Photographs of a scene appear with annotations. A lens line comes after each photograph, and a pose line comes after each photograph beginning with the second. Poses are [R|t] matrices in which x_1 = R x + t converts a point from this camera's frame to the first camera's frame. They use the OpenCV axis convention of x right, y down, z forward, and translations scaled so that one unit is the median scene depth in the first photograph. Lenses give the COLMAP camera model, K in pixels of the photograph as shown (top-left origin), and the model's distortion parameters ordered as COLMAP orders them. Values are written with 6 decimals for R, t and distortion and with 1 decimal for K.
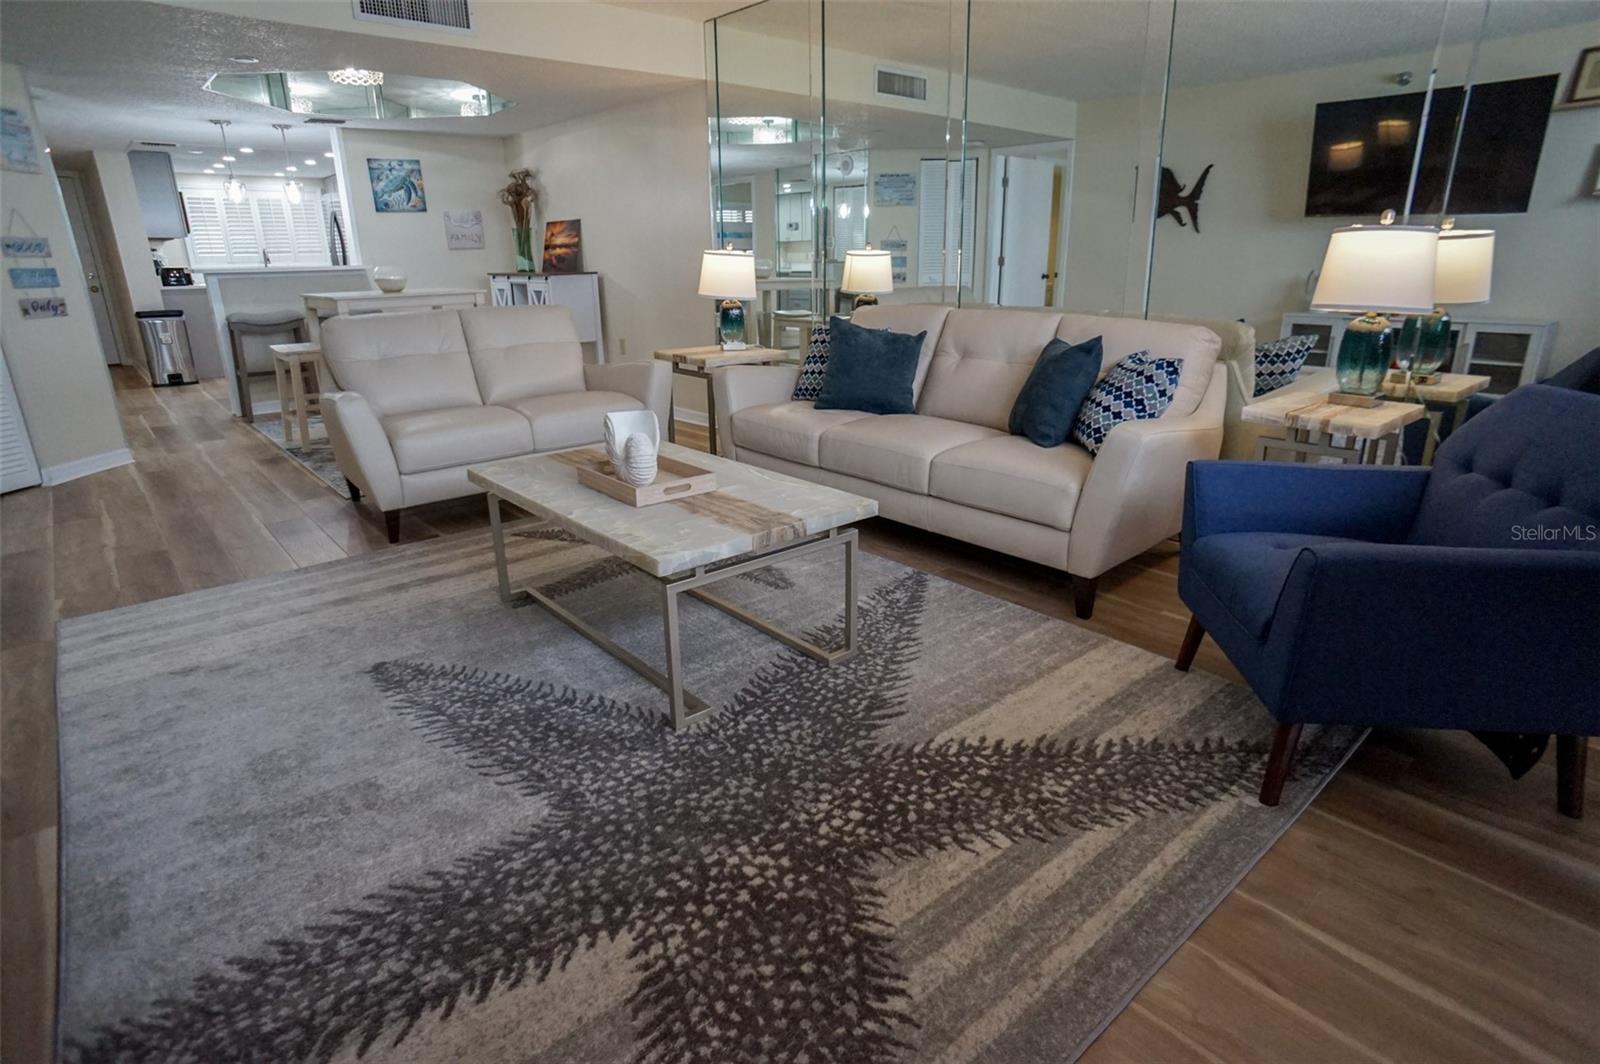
lens RADIAL K [[850.8, 0, 810.5], [0, 850.8, 520.0], [0, 0, 1]] dist [-0.075854, 0.050248]
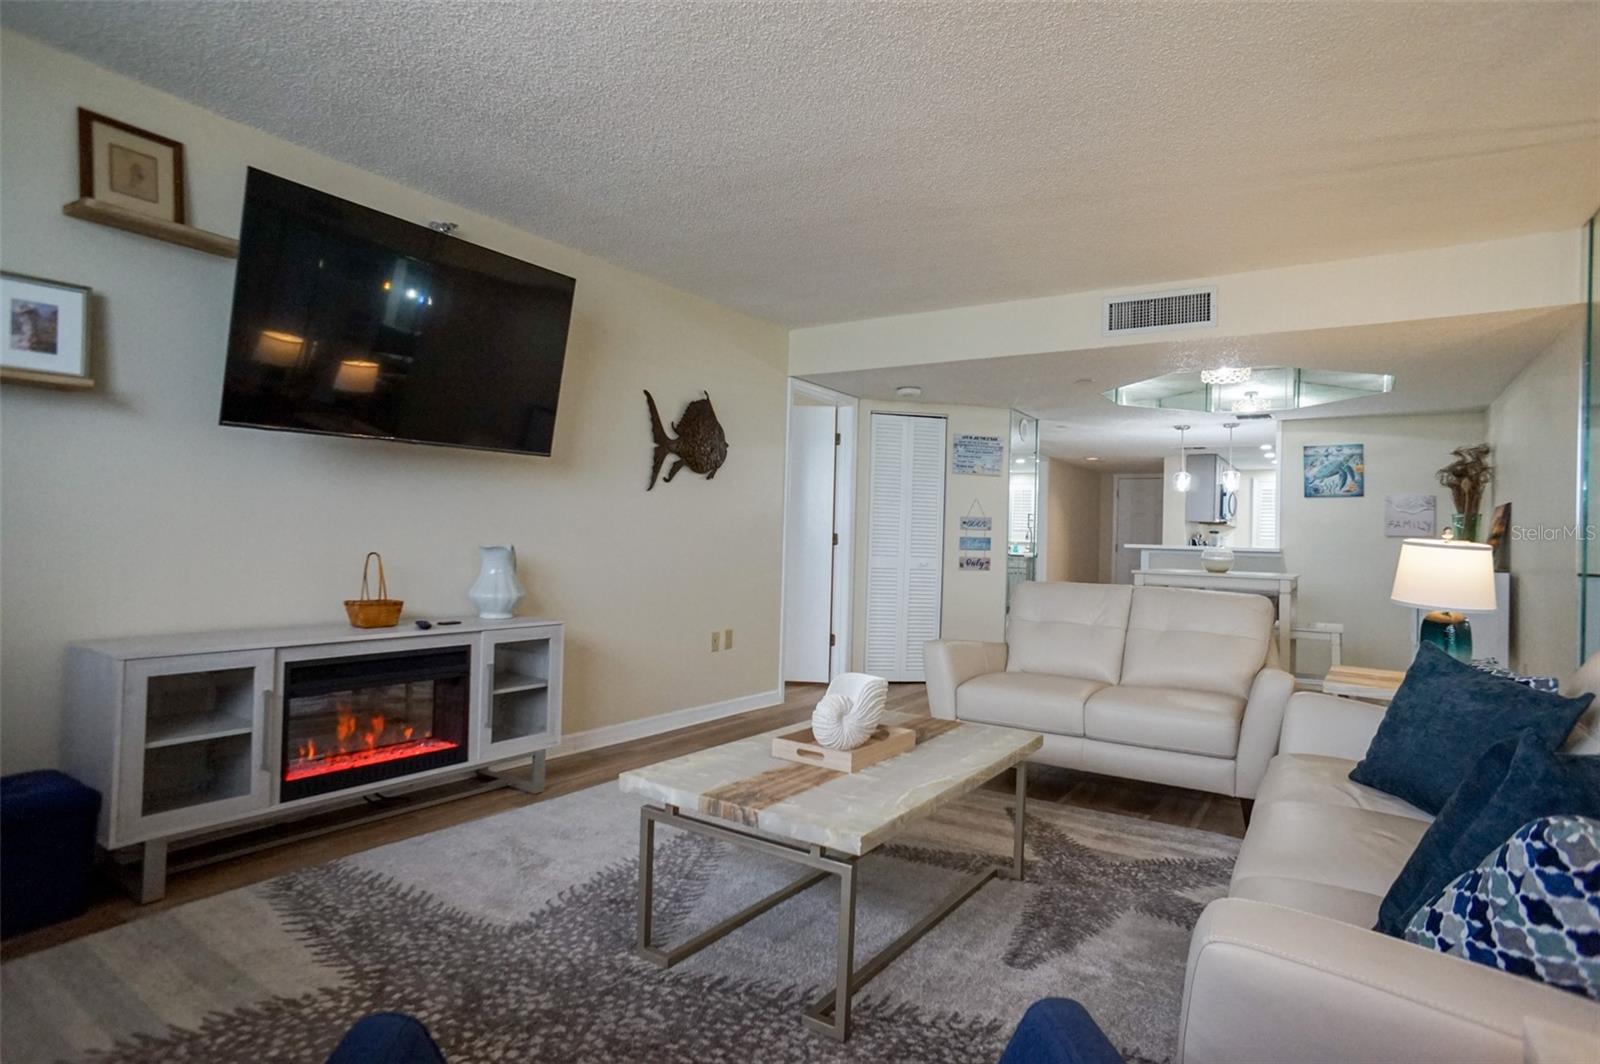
lens RADIAL K [[850.8, 0, 810.5], [0, 850.8, 520.0], [0, 0, 1]] dist [-0.075854, 0.050248]
pose [[0.265571, -0.000056, -0.964091, 0.319346], [-0.321483, 0.942760, -0.088611, -0.083785], [0.908912, 0.333471, 0.250351, 0.275977]]
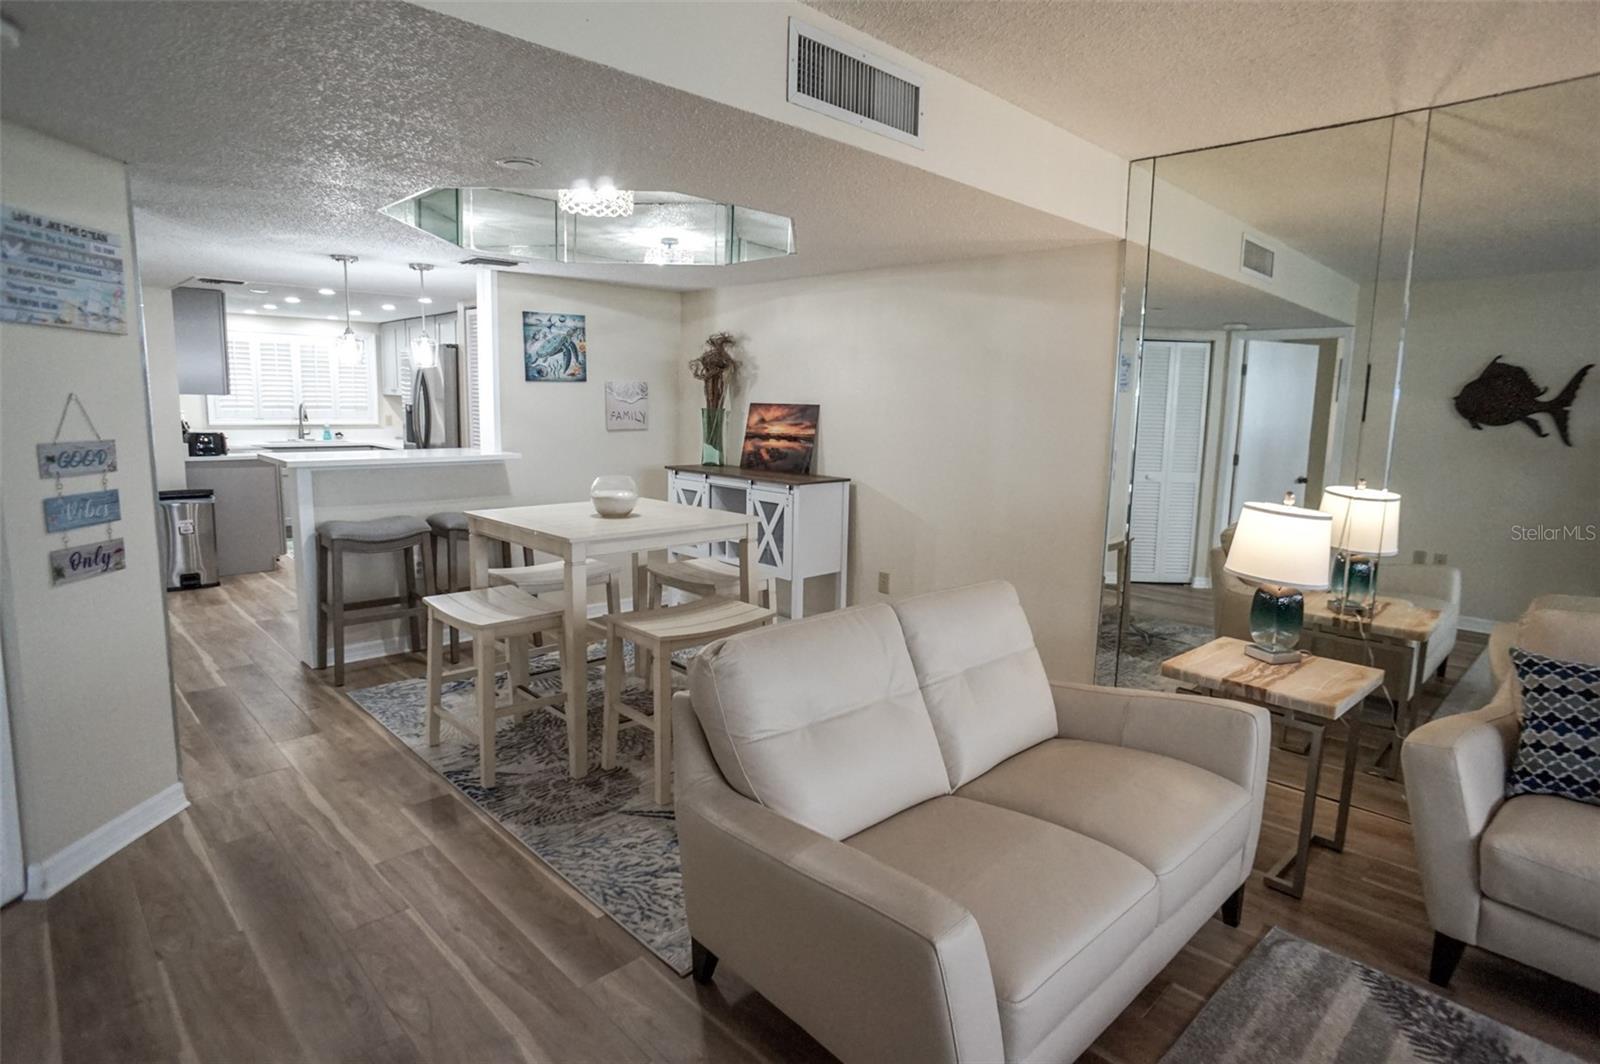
lens RADIAL K [[850.8, 0, 810.5], [0, 850.8, 520.0], [0, 0, 1]] dist [-0.075854, 0.050248]
pose [[0.997711, 0.025429, 0.062659, -0.373733], [-0.014763, 0.986159, -0.165147, -0.155832], [-0.065991, 0.163844, 0.984277, 0.325493]]
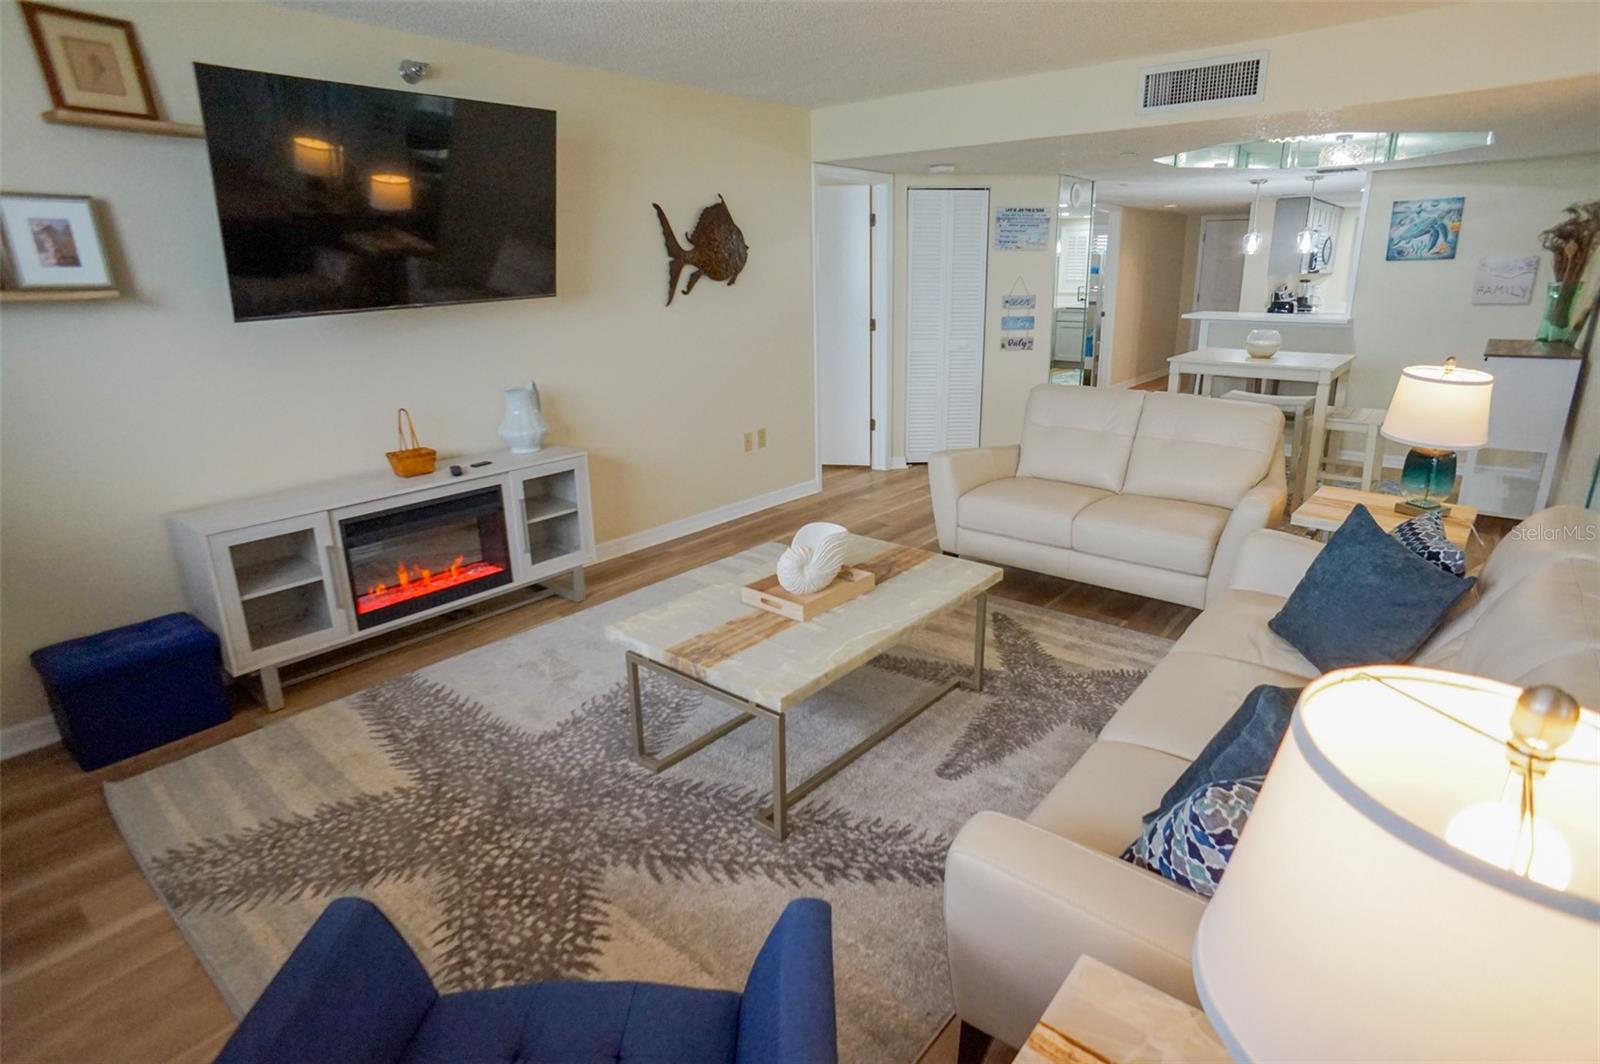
lens RADIAL K [[850.8, 0, 810.5], [0, 850.8, 520.0], [0, 0, 1]] dist [-0.075854, 0.050248]
pose [[0.162918, 0.290919, -0.942775, 0.357463], [-0.284777, 0.928738, 0.237377, -0.171539], [0.944648, 0.229807, 0.234155, 0.314743]]
